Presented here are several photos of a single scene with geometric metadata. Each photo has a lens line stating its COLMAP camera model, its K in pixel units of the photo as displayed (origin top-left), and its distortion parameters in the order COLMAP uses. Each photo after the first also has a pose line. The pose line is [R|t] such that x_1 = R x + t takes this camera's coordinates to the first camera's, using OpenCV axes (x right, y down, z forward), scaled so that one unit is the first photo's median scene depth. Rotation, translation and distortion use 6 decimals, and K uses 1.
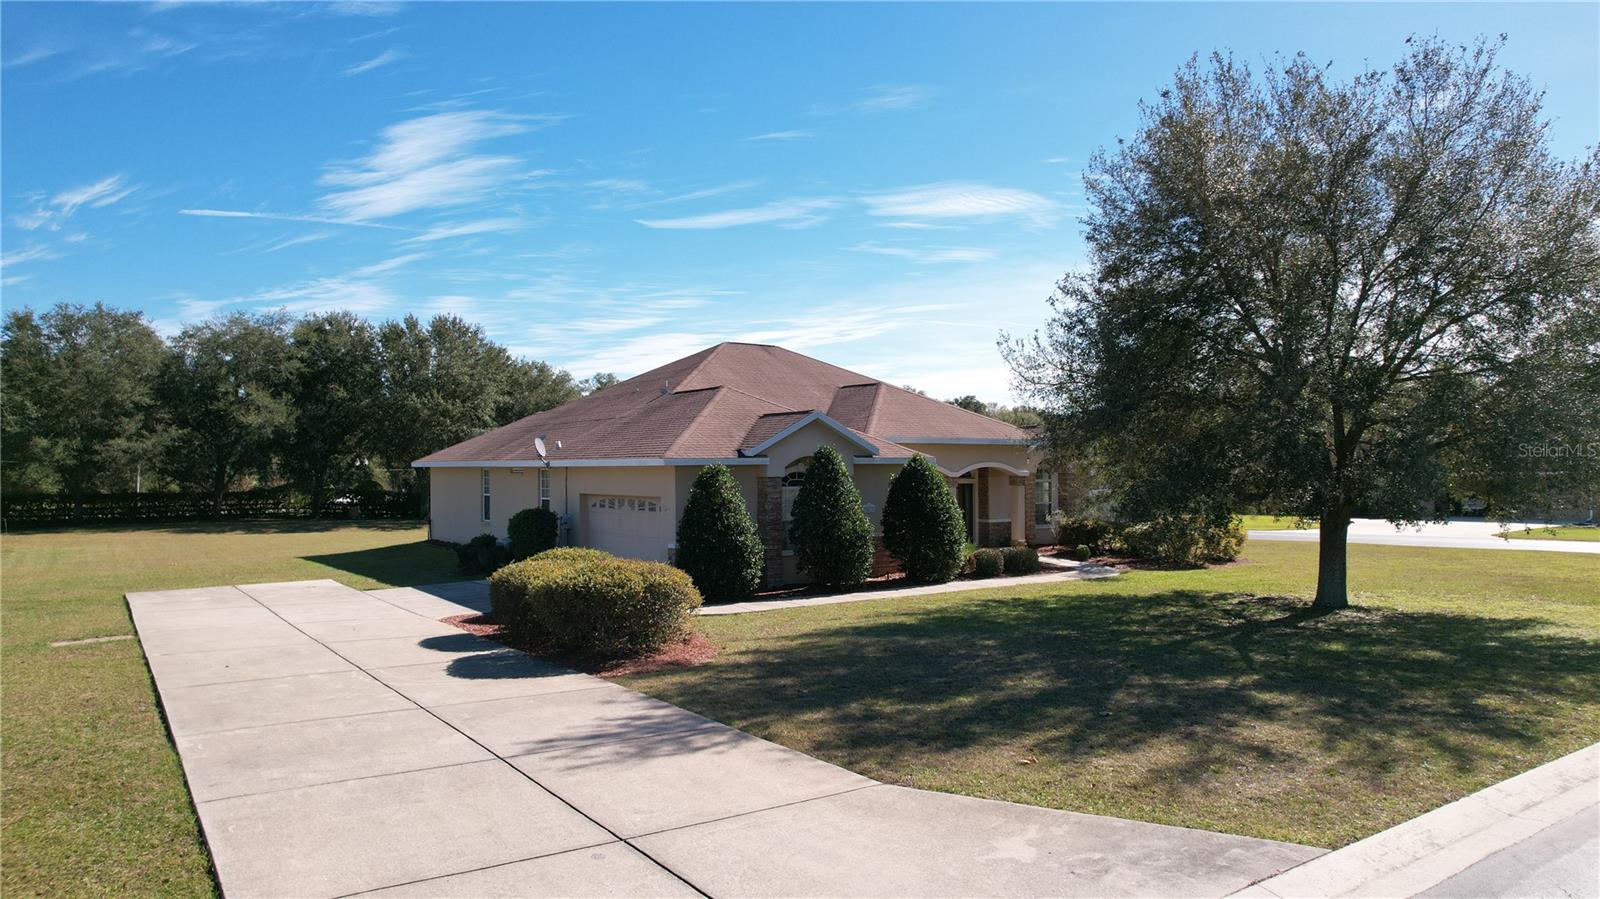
lens RADIAL K [[1036.0, 0, 800.0], [0, 1036.0, 449.5], [0, 0, 1]] dist [-0.087225, 0.087628]
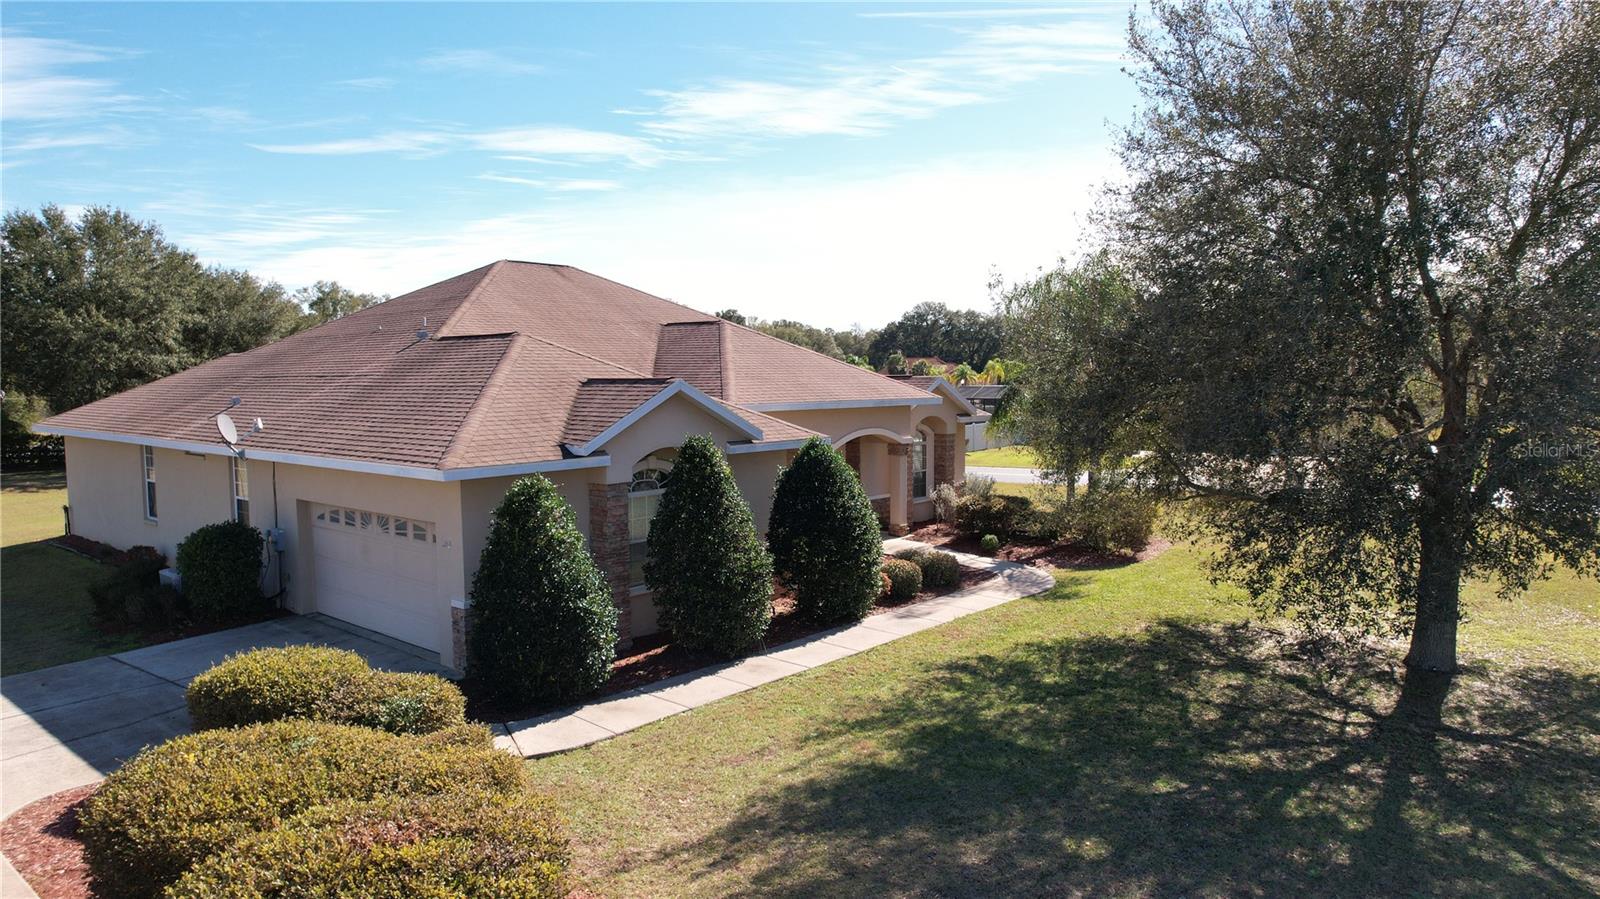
lens RADIAL K [[1036.0, 0, 800.0], [0, 1036.0, 449.5], [0, 0, 1]] dist [-0.087225, 0.087628]
pose [[0.970330, -0.019641, 0.240986, -0.056925], [-0.001486, 0.996192, 0.087176, -0.042058], [-0.241780, -0.084948, 0.966605, 0.290065]]
